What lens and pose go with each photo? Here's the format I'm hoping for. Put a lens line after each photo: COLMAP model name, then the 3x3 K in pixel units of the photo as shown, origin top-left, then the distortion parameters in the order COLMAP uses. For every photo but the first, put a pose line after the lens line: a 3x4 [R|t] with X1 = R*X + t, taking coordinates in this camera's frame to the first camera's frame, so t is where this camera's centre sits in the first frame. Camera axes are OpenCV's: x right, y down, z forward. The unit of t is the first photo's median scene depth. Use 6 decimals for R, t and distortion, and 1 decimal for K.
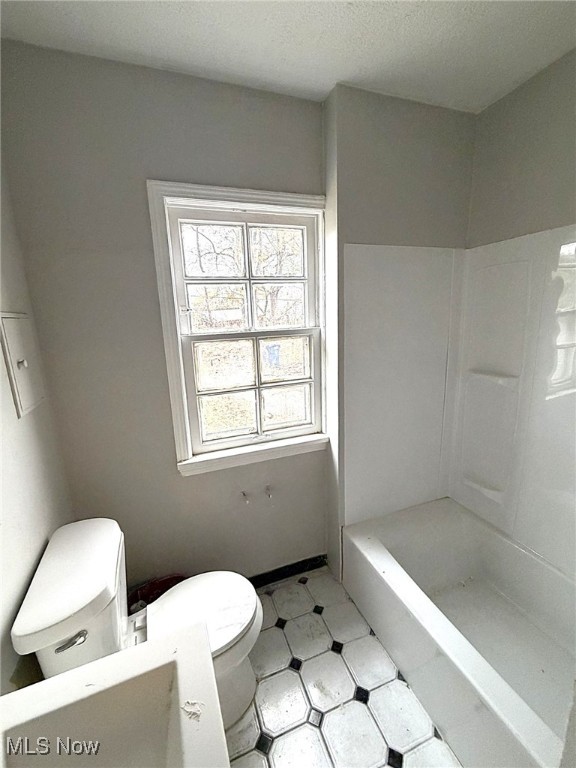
lens RADIAL K [[316.6, 0, 288.0], [0, 316.6, 384.0], [0, 0, 1]] dist [-0.000444, -0.000040]
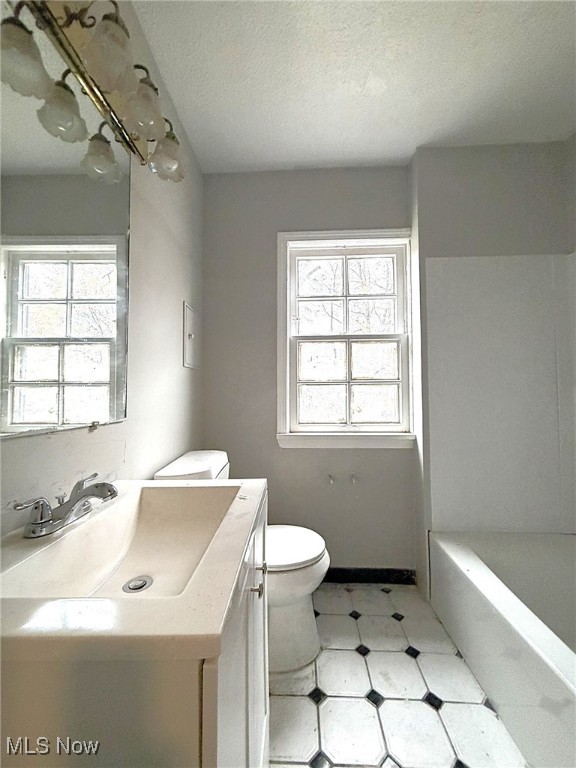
lens RADIAL K [[304.7, 0, 288.0], [0, 304.7, 384.0], [0, 0, 1]] dist [-0.003030, -0.000001]
pose [[0.919910, 0.017330, -0.391747, 0.145035], [-0.108990, 0.970959, -0.212979, 0.289057], [0.376679, 0.238618, 0.895083, -0.093265]]
